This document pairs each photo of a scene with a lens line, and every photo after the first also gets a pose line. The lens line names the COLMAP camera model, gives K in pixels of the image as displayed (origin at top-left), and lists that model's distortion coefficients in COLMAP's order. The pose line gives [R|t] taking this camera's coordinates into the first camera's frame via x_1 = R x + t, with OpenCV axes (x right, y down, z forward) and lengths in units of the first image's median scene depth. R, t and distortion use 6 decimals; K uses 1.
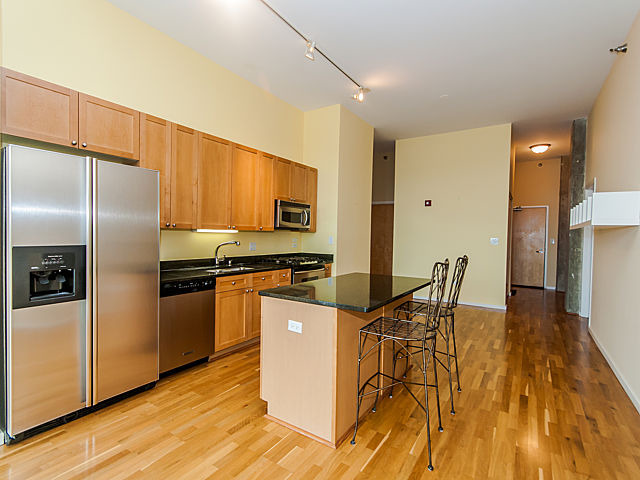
lens RADIAL K [[318.3, 0, 320.1], [0, 318.3, 242.0], [0, 0, 1]] dist [0.006305, 0.002060]
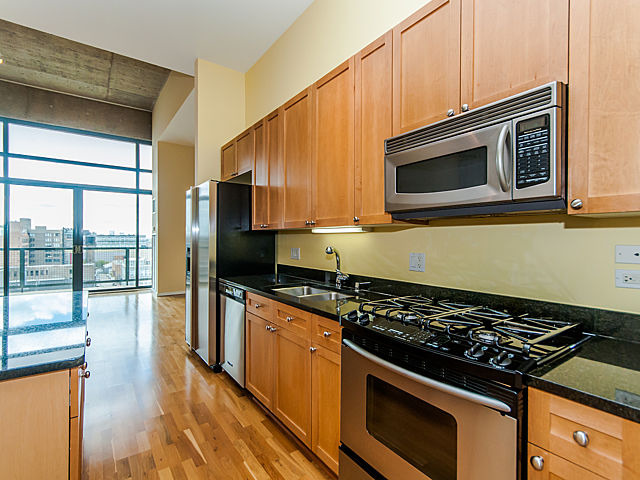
lens RADIAL K [[318.3, 0, 322.5], [0, 318.3, 239.0], [0, 0, 1]] dist [0.006305, 0.002060]
pose [[-0.349907, -0.021199, -0.936544, 0.215475], [-0.033294, 0.999394, -0.010182, -0.007362], [0.936192, 0.027618, -0.350401, 0.926648]]
